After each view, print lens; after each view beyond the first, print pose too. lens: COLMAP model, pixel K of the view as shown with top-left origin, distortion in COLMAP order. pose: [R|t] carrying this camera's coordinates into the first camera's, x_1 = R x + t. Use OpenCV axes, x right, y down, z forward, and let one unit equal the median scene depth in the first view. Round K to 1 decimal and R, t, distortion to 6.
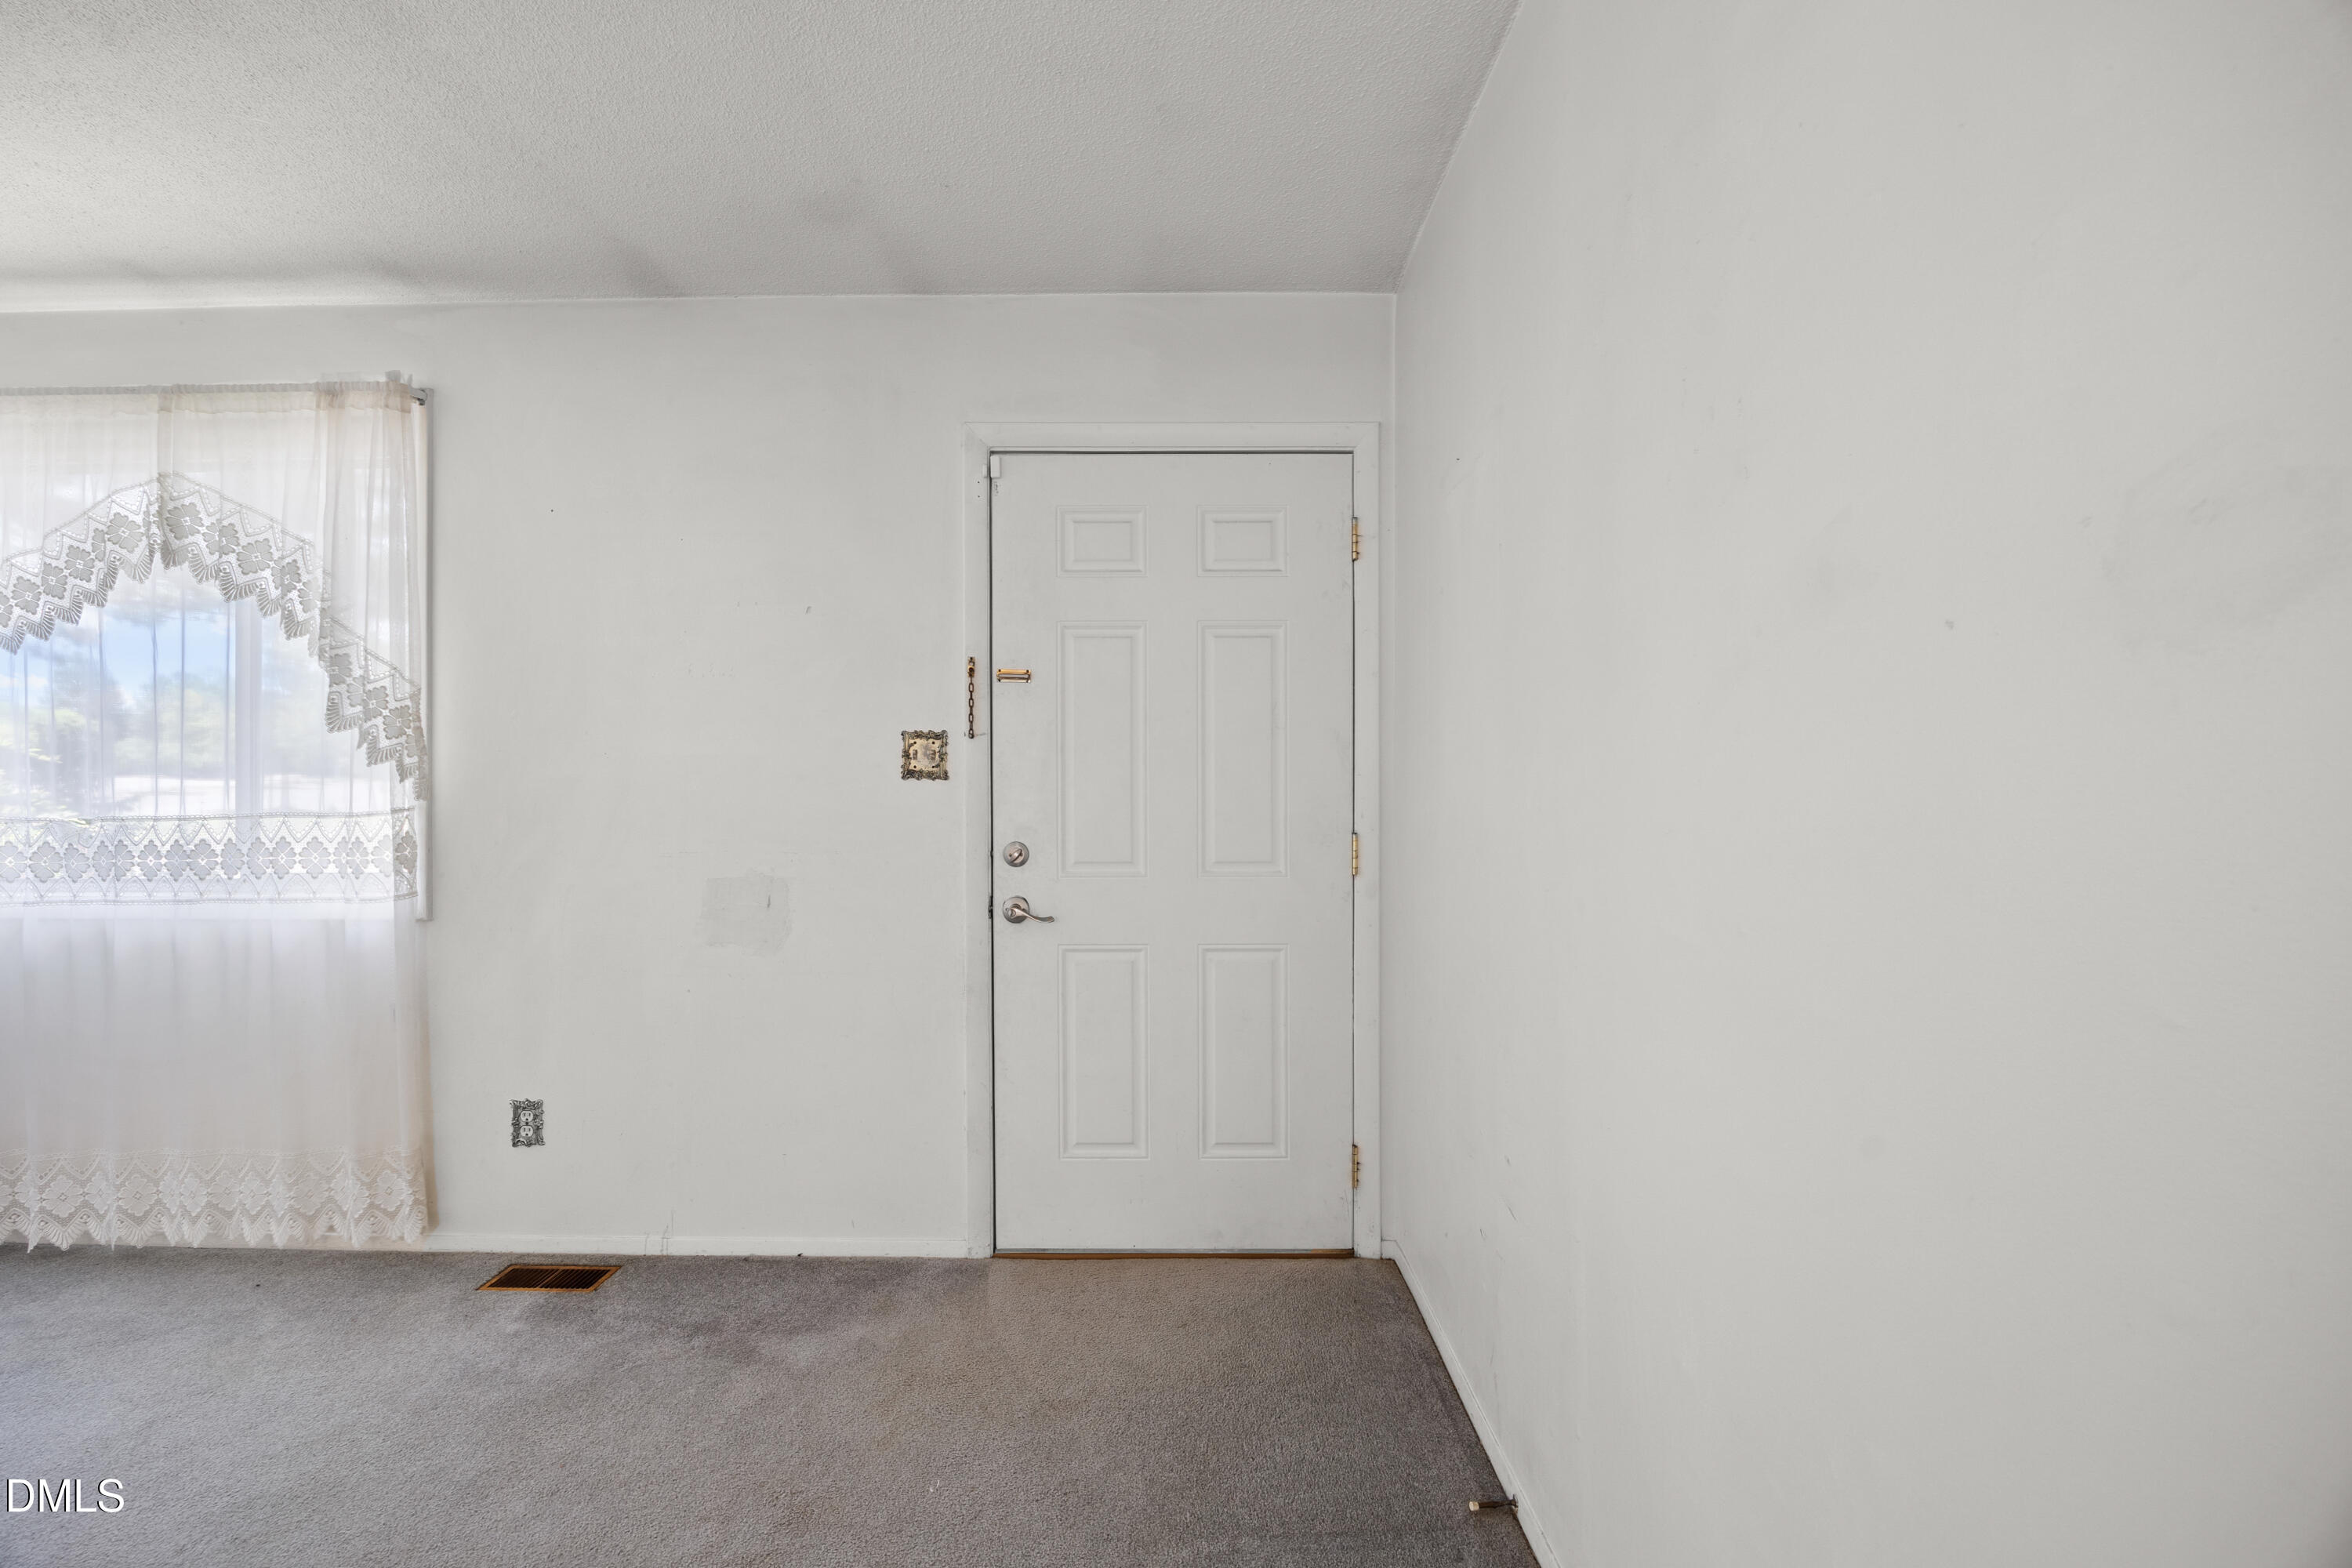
lens RADIAL K [[987.3, 0, 1168.9], [0, 987.3, 779.6], [0, 0, 1]] dist [-0.012151, -0.000595]
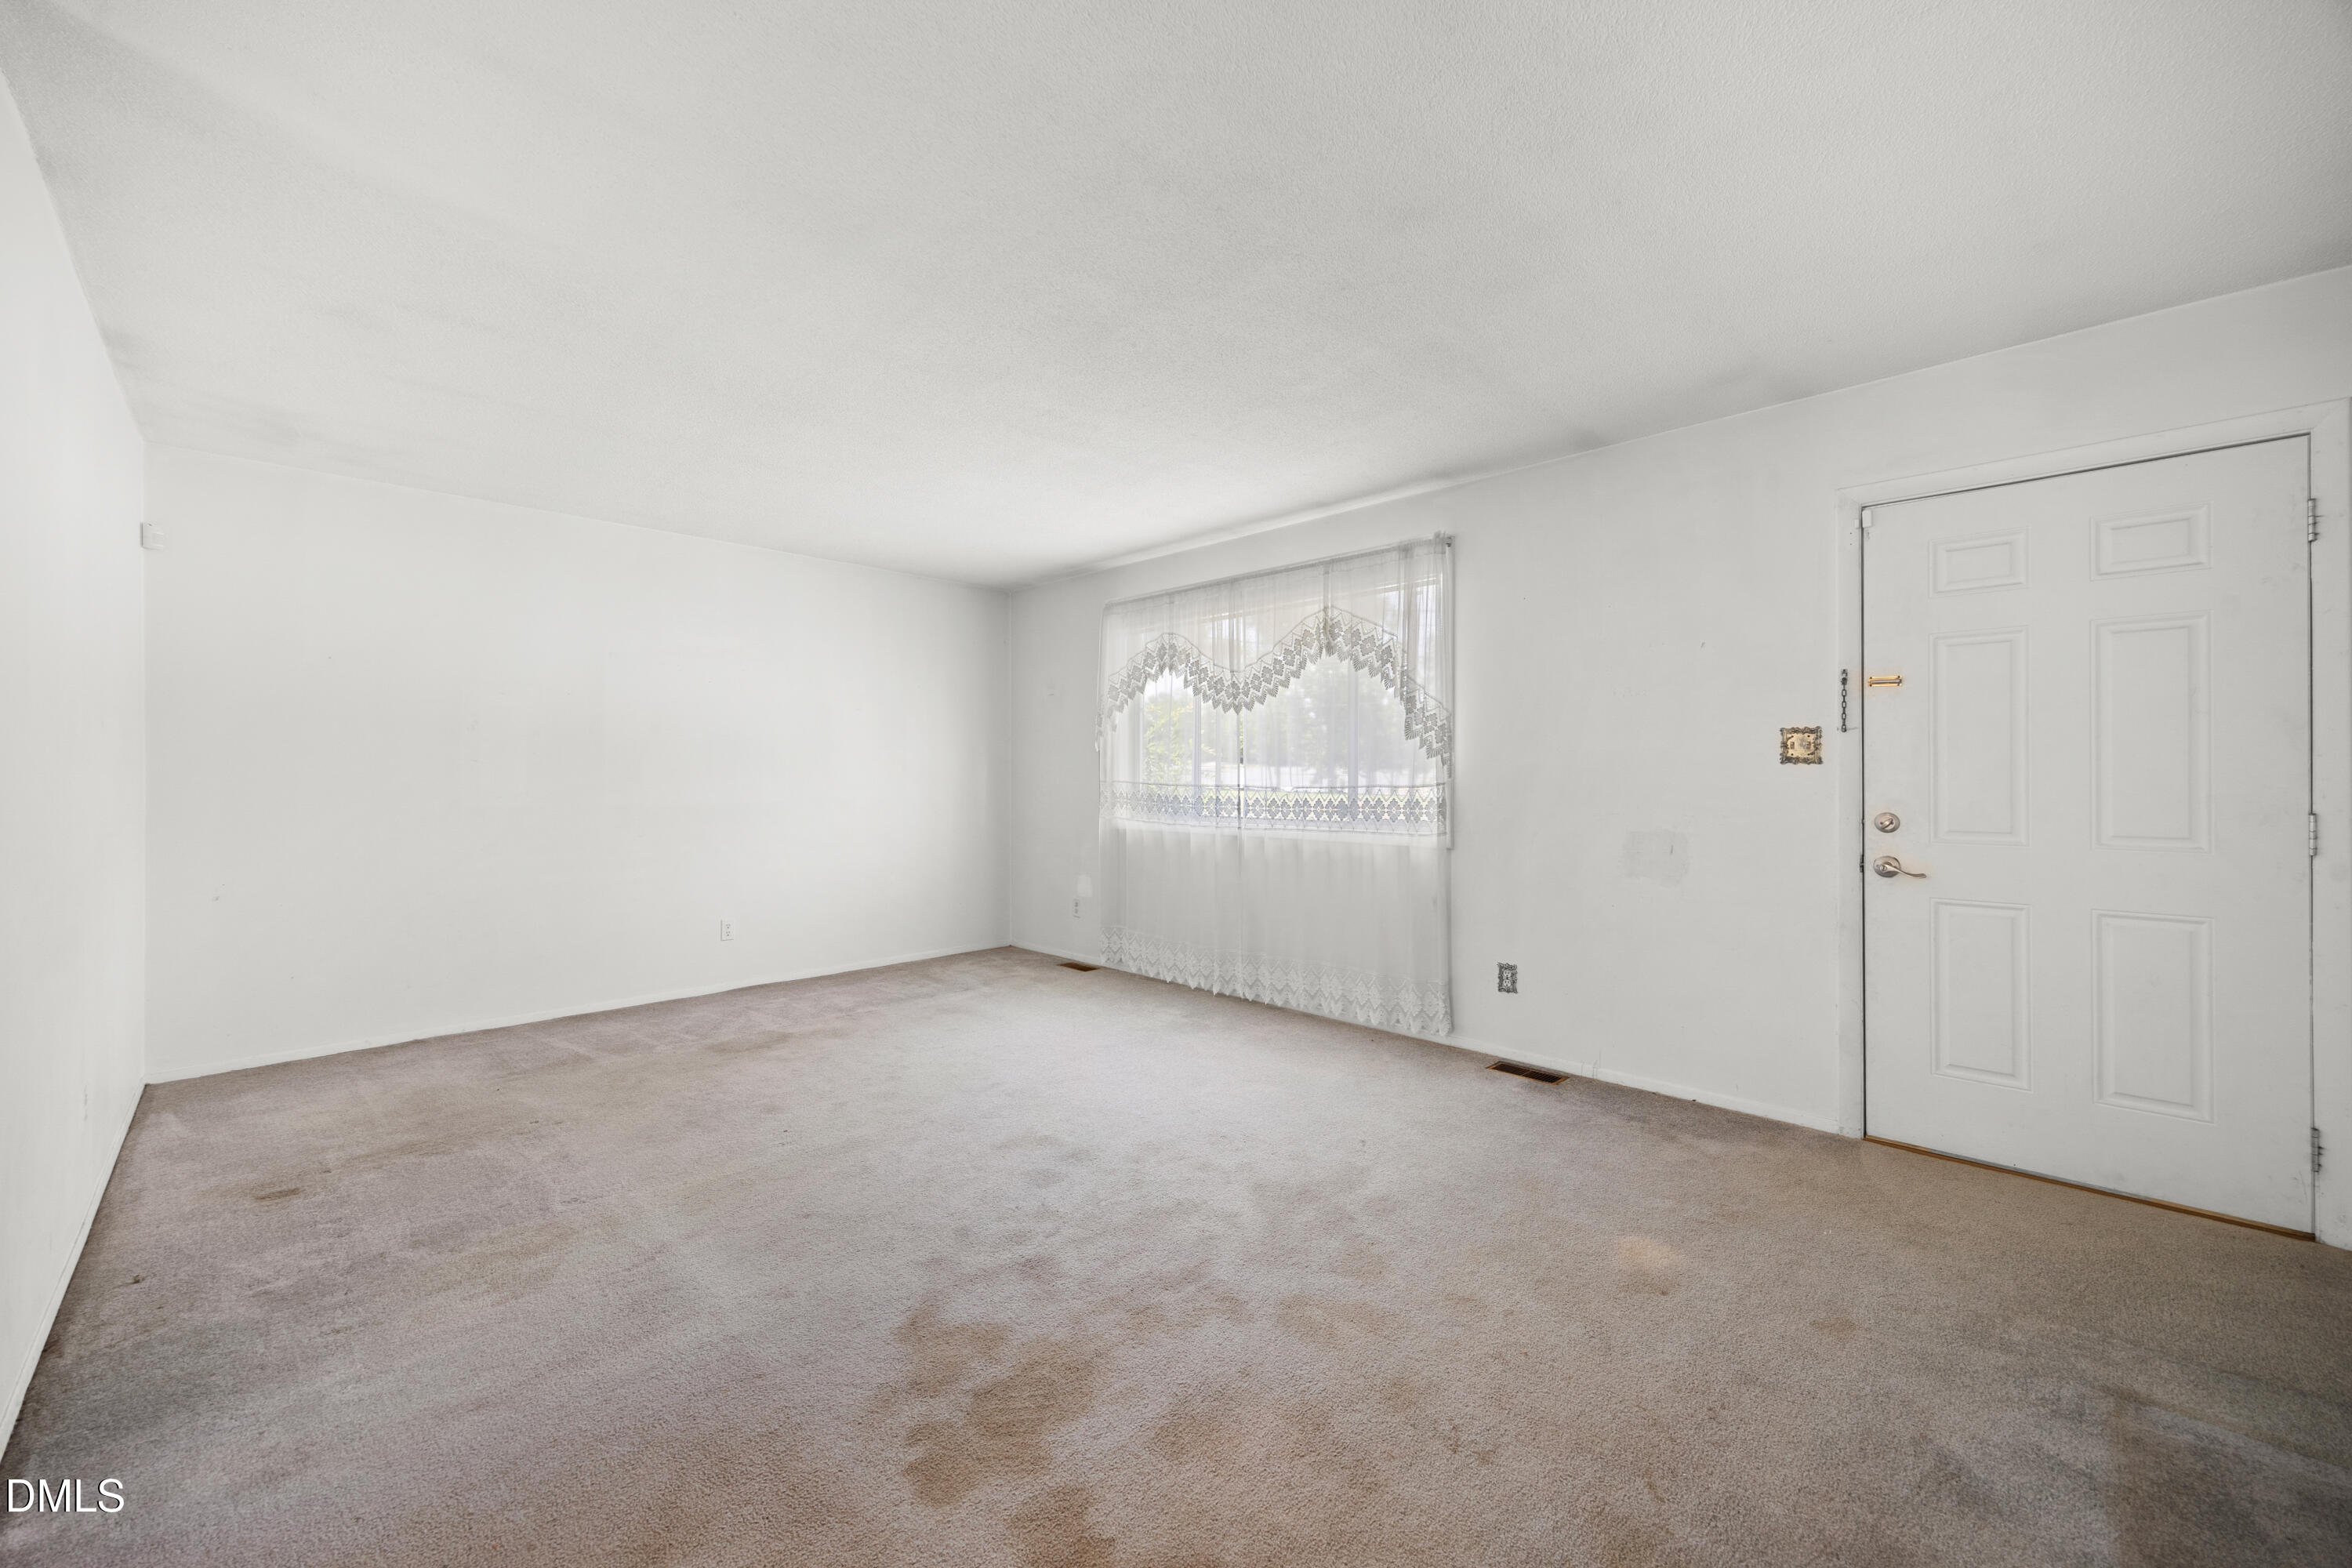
lens RADIAL K [[925.0, 0, 1173.4], [0, 925.0, 776.3], [0, 0, 1]] dist [0.002098, 0.000251]
pose [[0.703585, 0.001655, -0.710609, 0.044558], [0.008342, 0.999909, 0.010589, -0.003428], [0.710562, -0.013378, 0.703507, -0.482484]]
